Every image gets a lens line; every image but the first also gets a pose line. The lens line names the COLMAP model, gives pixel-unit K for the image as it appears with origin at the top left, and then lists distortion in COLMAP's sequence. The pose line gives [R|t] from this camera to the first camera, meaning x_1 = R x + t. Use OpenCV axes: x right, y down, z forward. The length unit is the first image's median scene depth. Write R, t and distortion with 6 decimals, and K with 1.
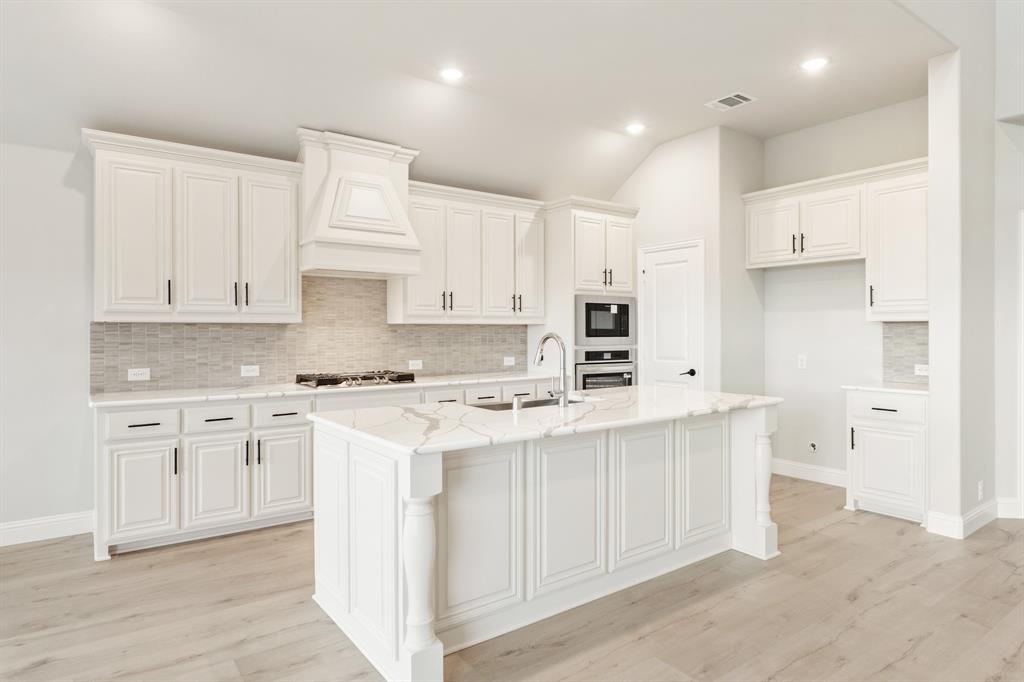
lens RADIAL K [[595.2, 0, 508.1], [0, 595.2, 328.9], [0, 0, 1]] dist [-0.001303, -0.000125]
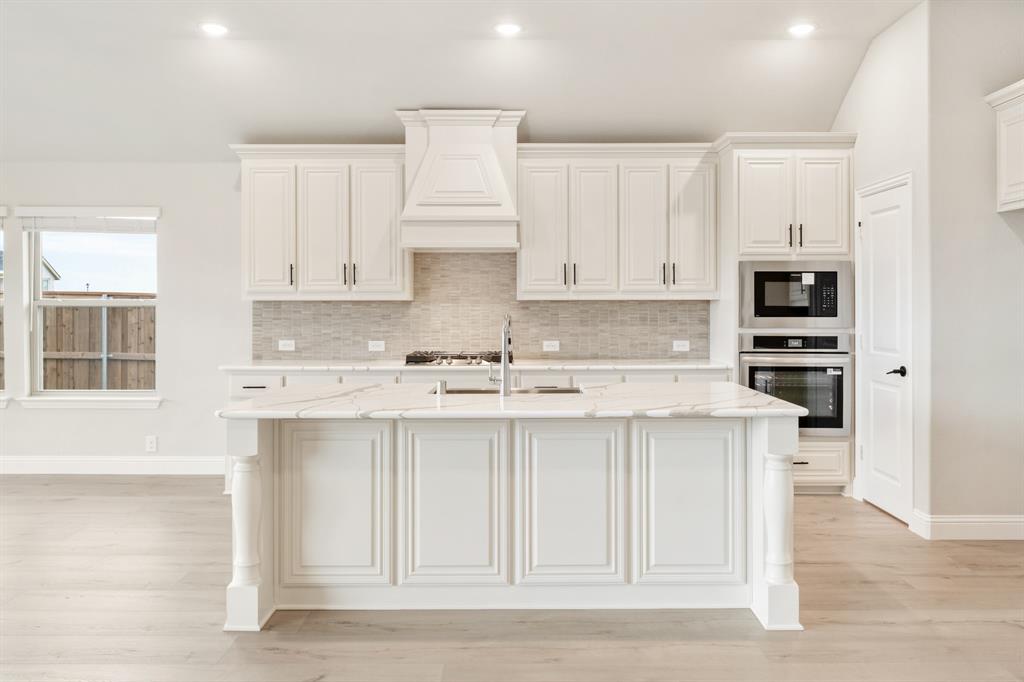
lens RADIAL K [[759.5, 0, 517.1], [0, 759.5, 301.7], [0, 0, 1]] dist [-0.003345, -0.000050]
pose [[0.810136, -0.000128, -0.586242, 0.488741], [0.001770, 0.999996, 0.002227, -0.009028], [0.586239, -0.002842, 0.810133, 0.049547]]
